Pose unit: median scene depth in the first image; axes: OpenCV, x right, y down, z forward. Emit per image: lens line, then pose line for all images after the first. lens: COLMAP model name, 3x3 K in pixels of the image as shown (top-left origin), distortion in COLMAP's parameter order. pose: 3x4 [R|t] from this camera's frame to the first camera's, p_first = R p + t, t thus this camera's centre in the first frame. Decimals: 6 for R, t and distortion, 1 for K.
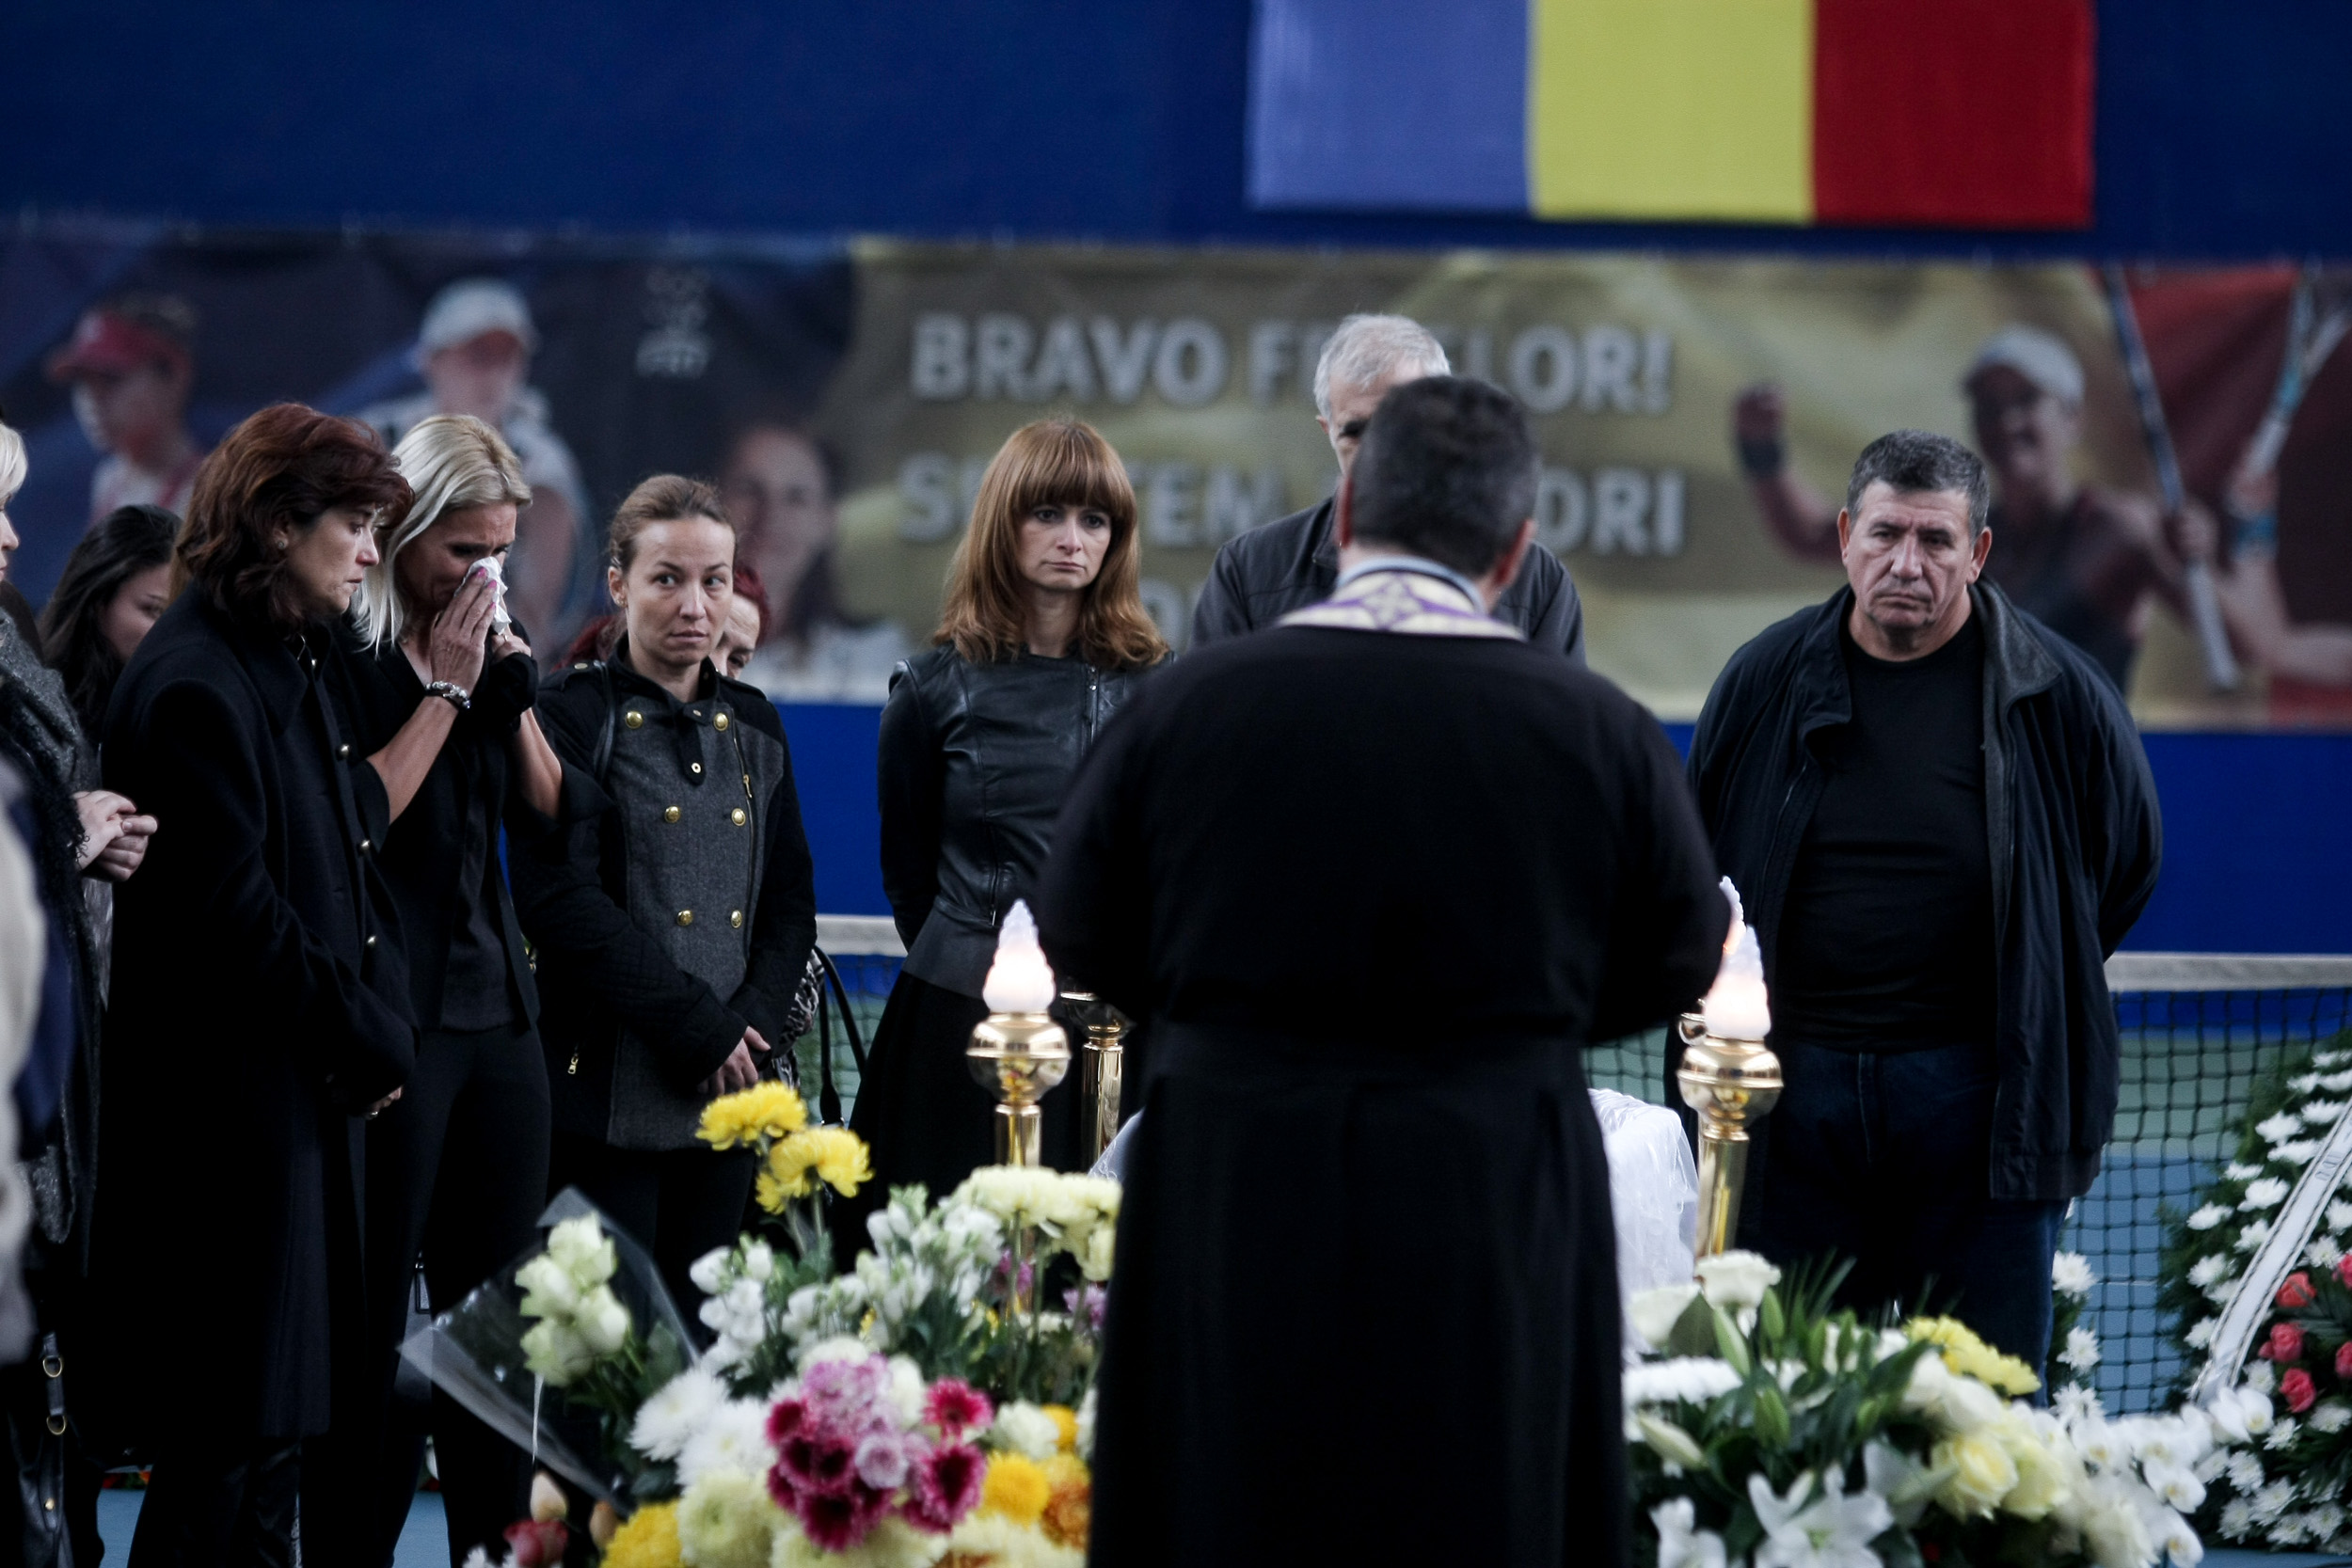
lens RADIAL K [[13225.2, 0, 1212.9], [0, 13225.2, 812.6], [0, 0, 1]] dist [0.860820, 0.000000]
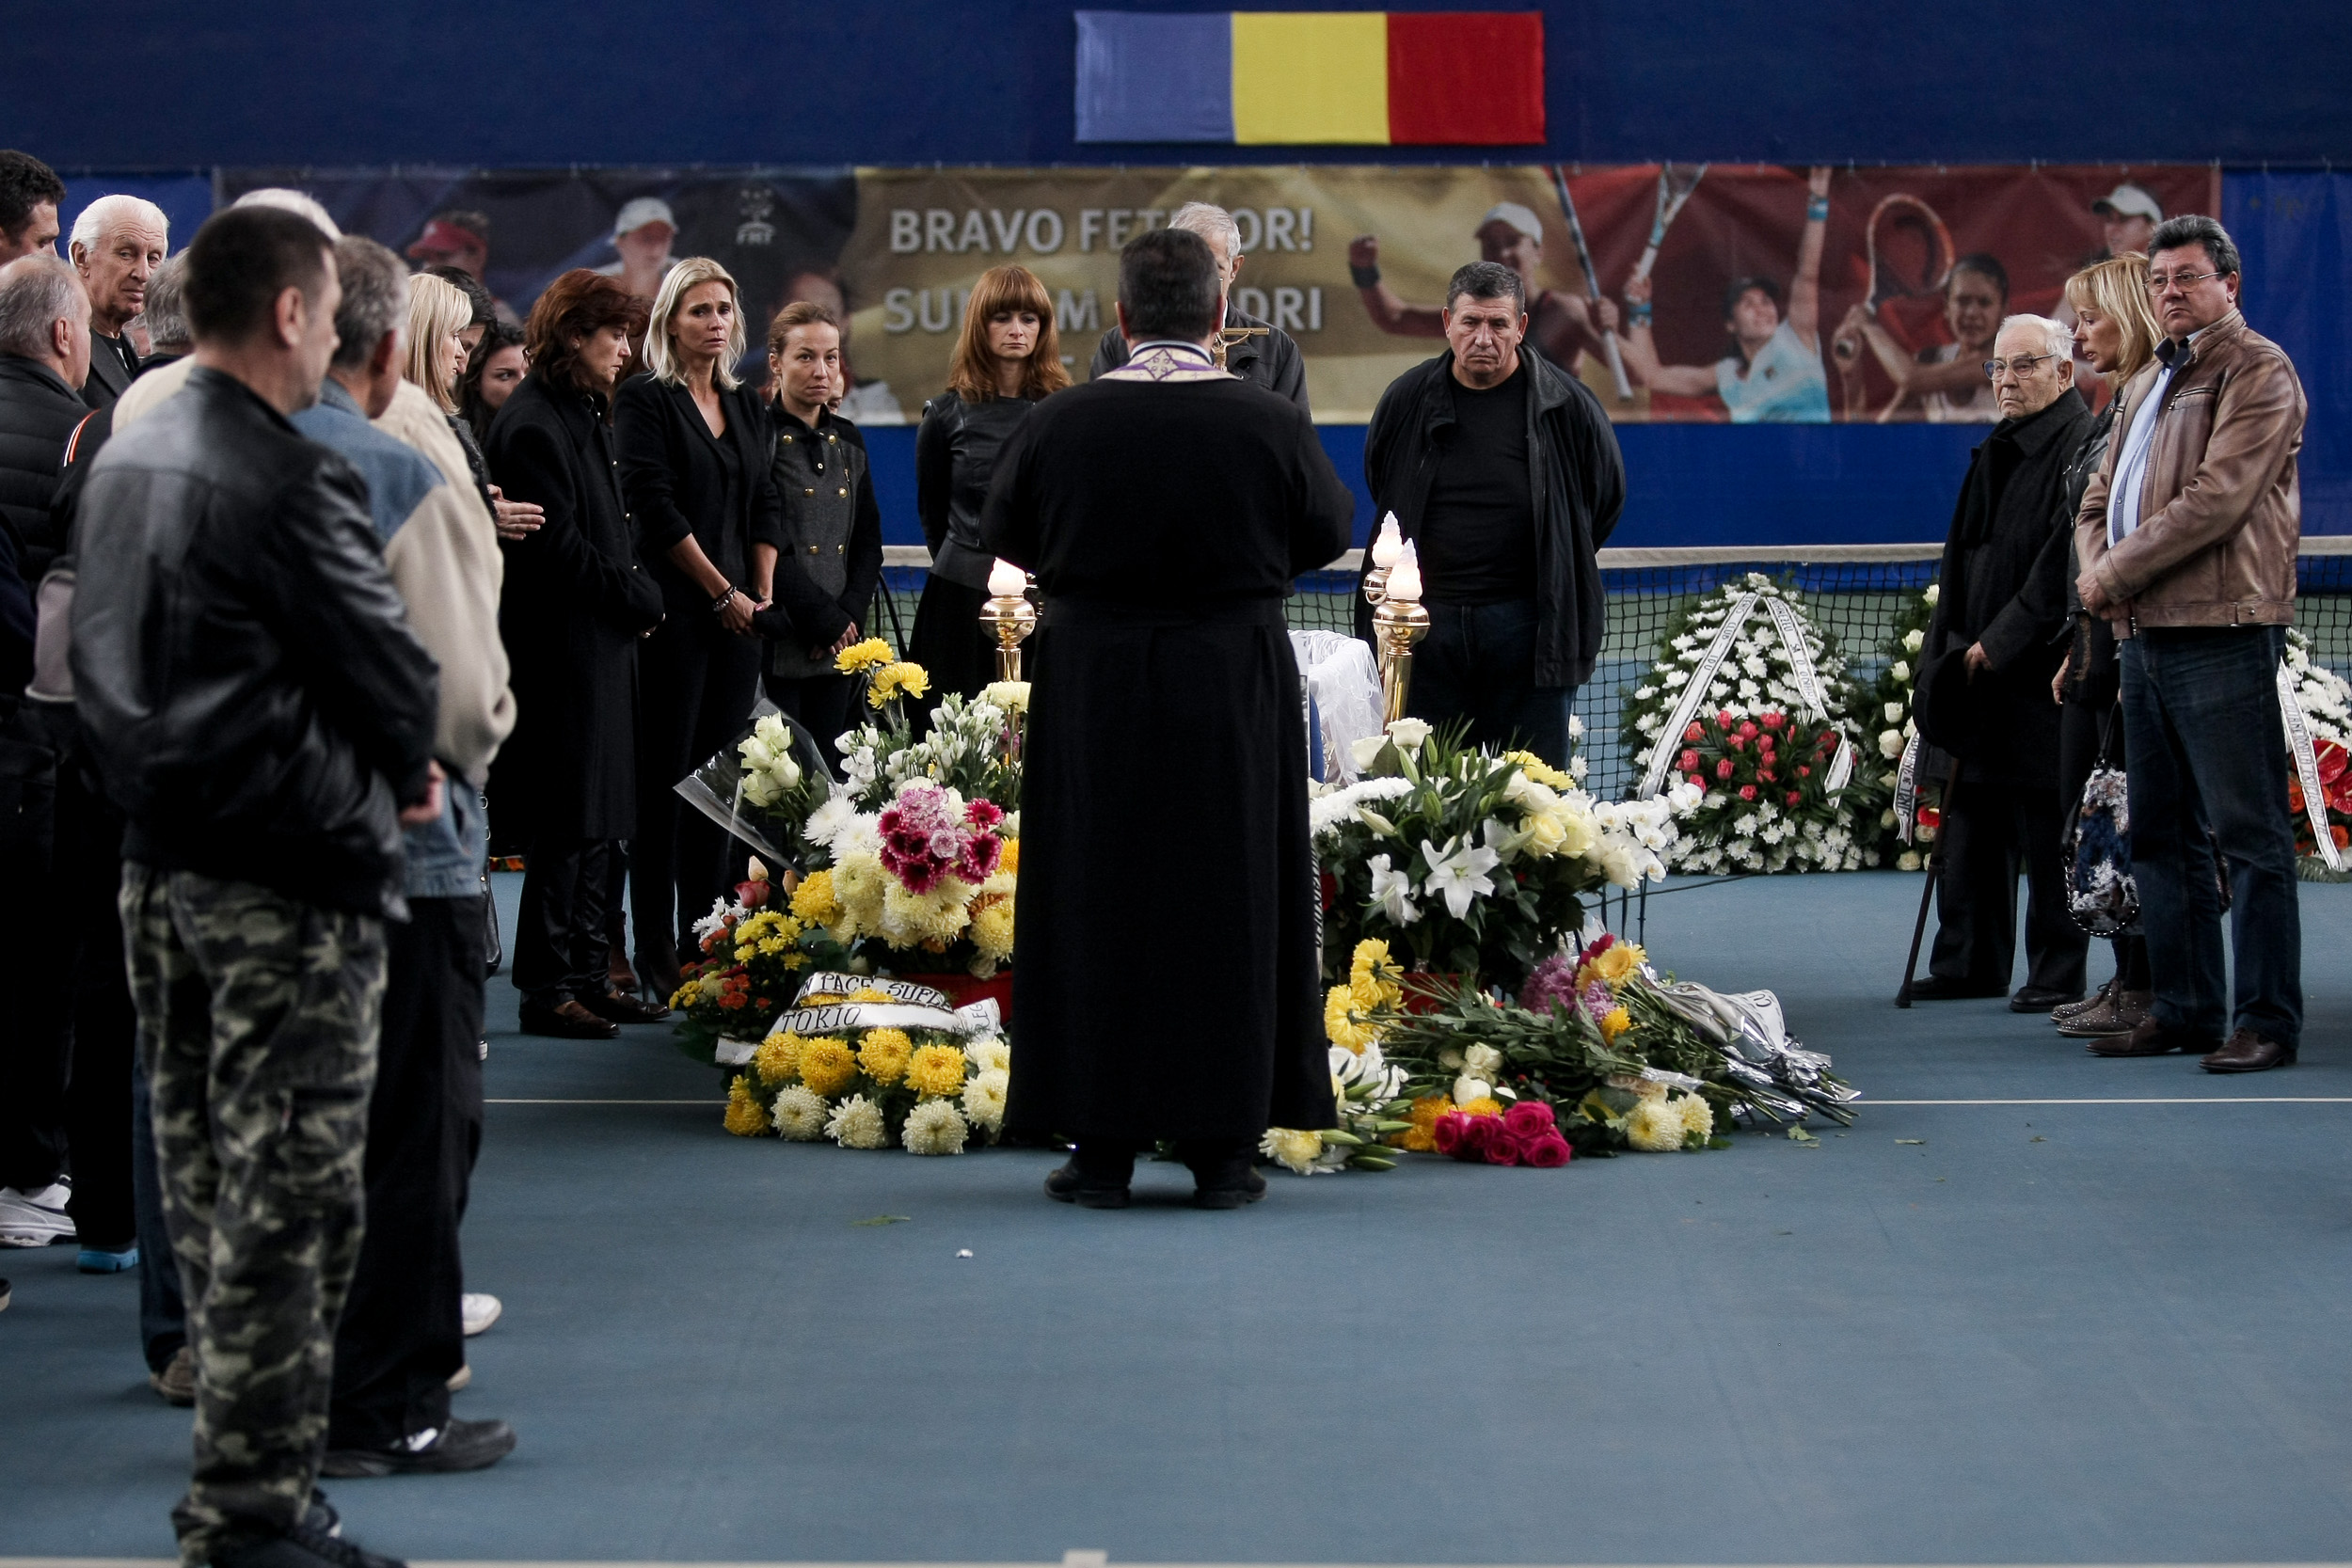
lens RADIAL K [[7490.0, 0, 1202.0], [0, 7490.0, 785.9], [0, 0, 1]] dist [-0.202807, 0.000000]
pose [[0.999444, -0.025384, 0.021601, -0.009465], [0.024486, 0.998863, 0.040906, -0.000090], [-0.022615, -0.040354, 0.998929, -0.020446]]
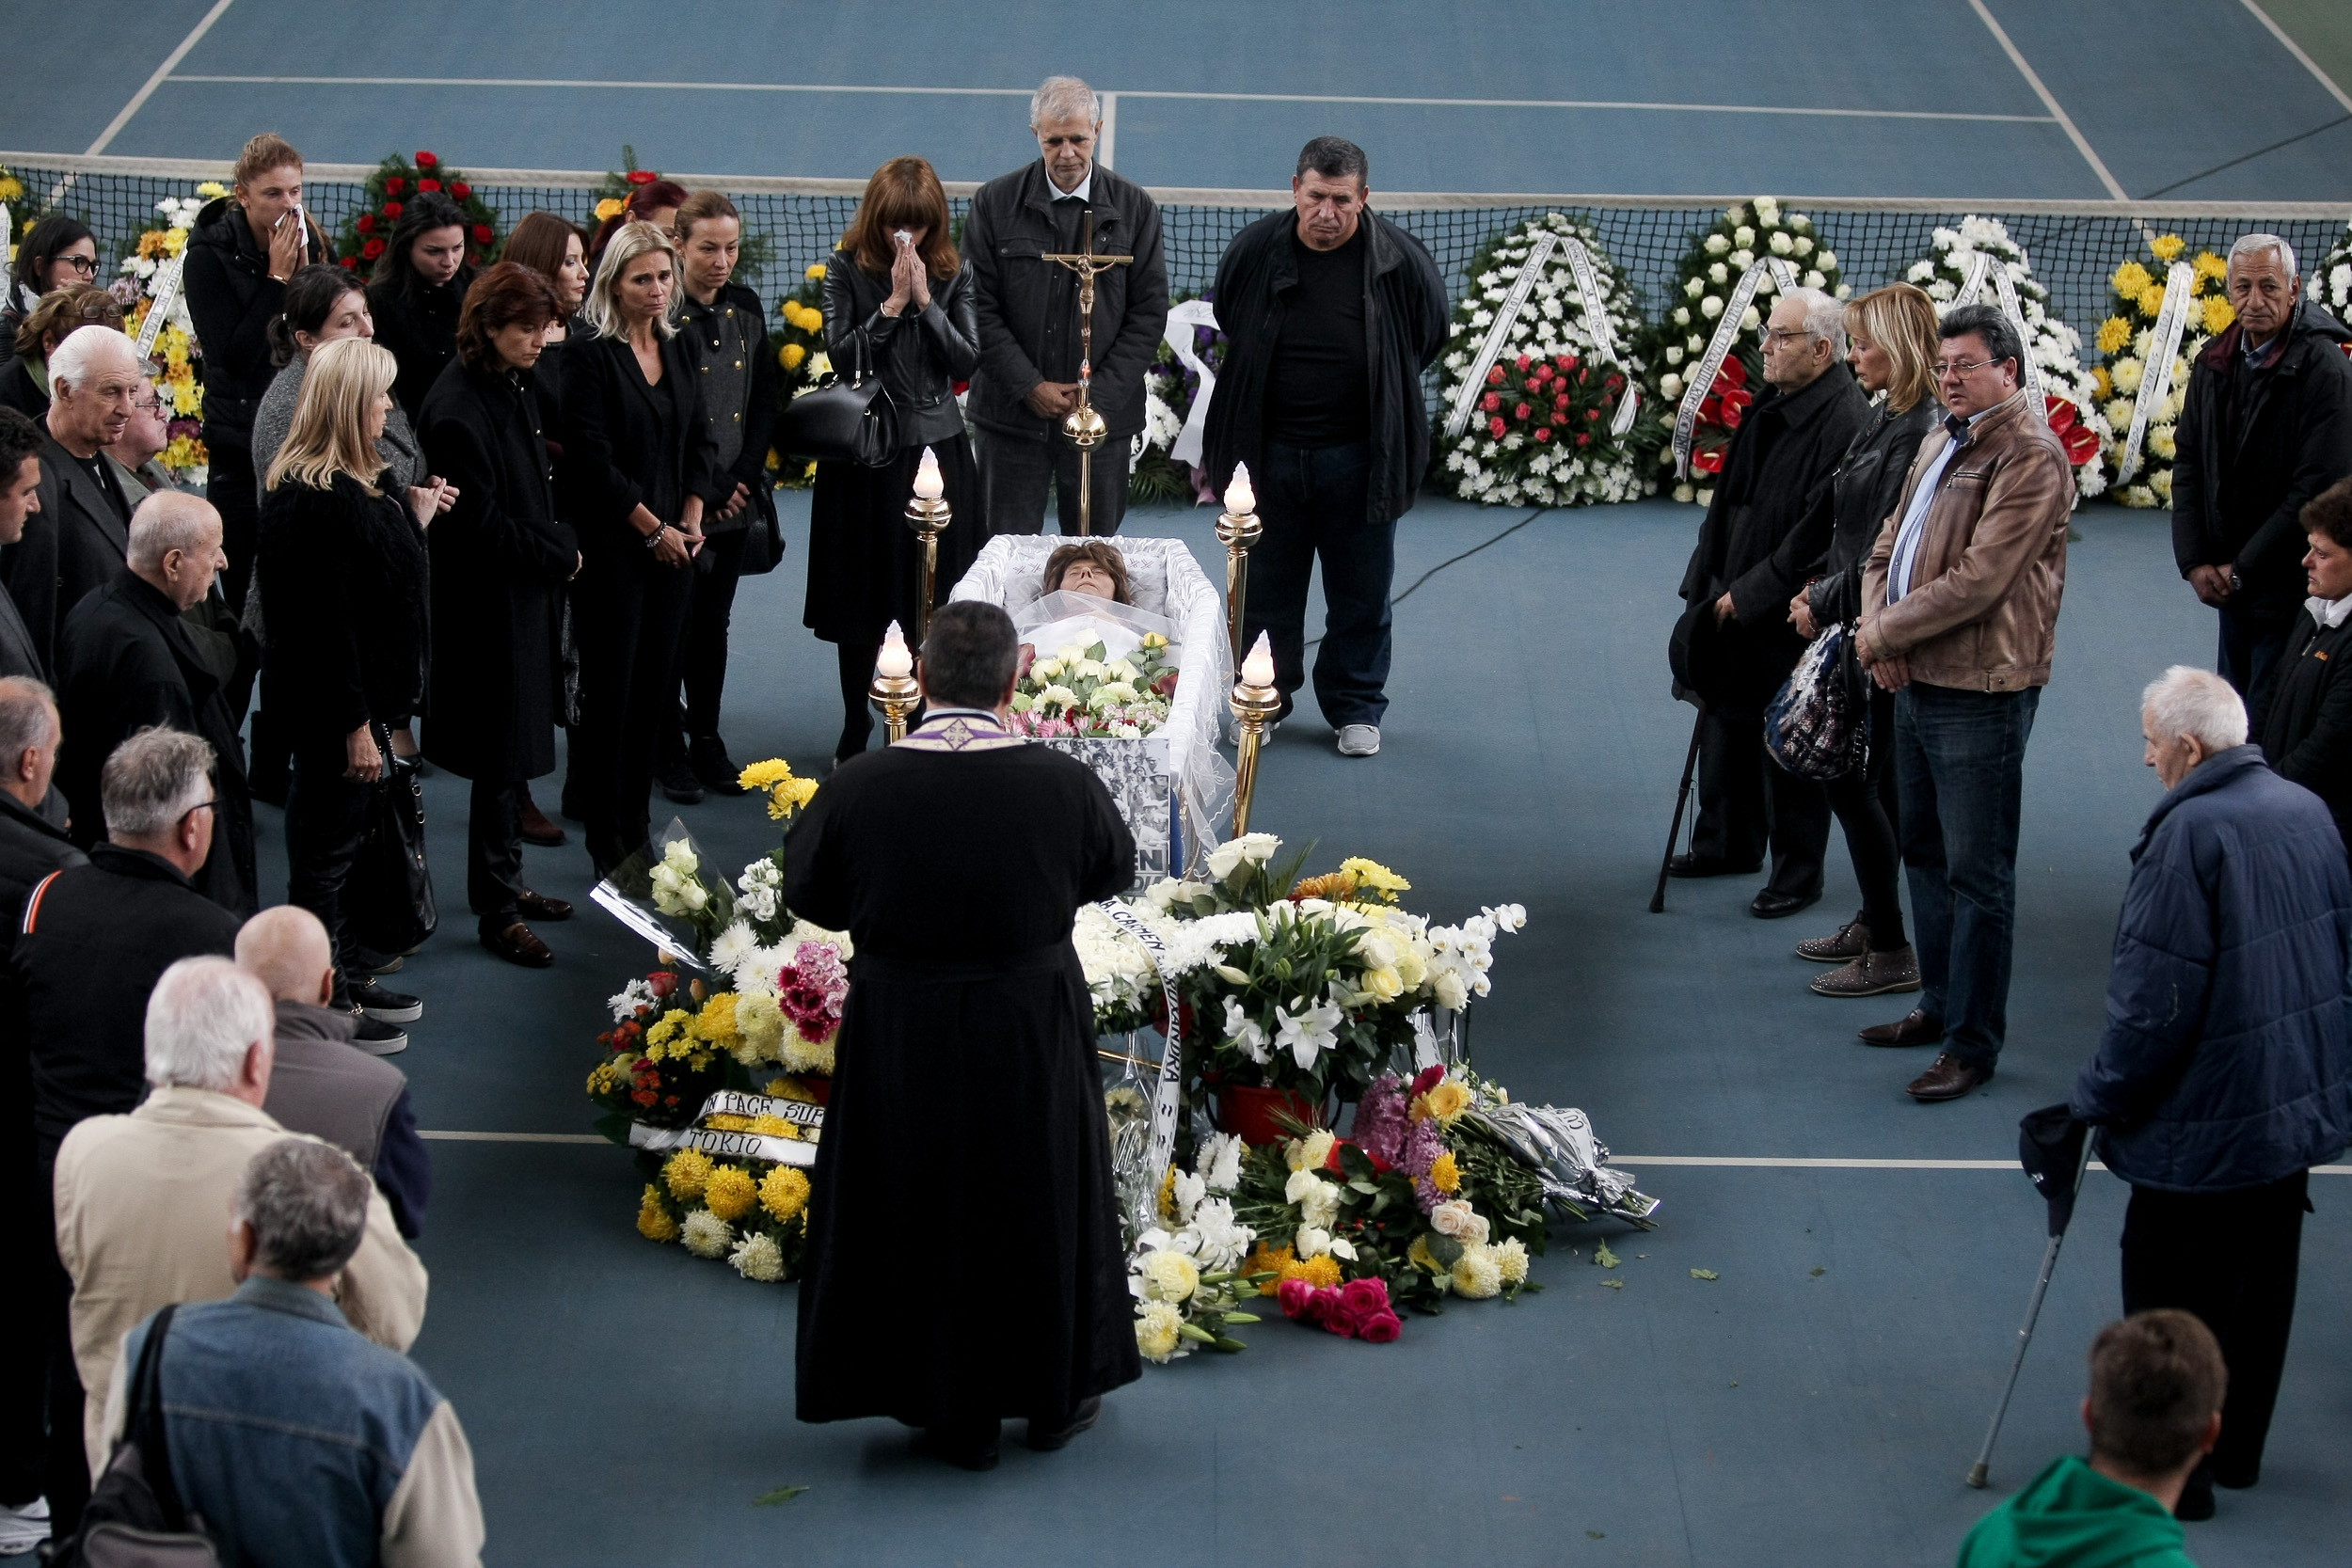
lens RADIAL K [[6230.2, 0, 1254.4], [0, 6230.2, 826.6], [0, 0, 1]] dist [-0.305640, 0.000000]
pose [[0.998311, -0.015078, 0.056100, -0.011827], [-0.001020, 0.961029, 0.276446, -0.191696], [-0.058082, -0.276037, 0.959391, 0.087076]]
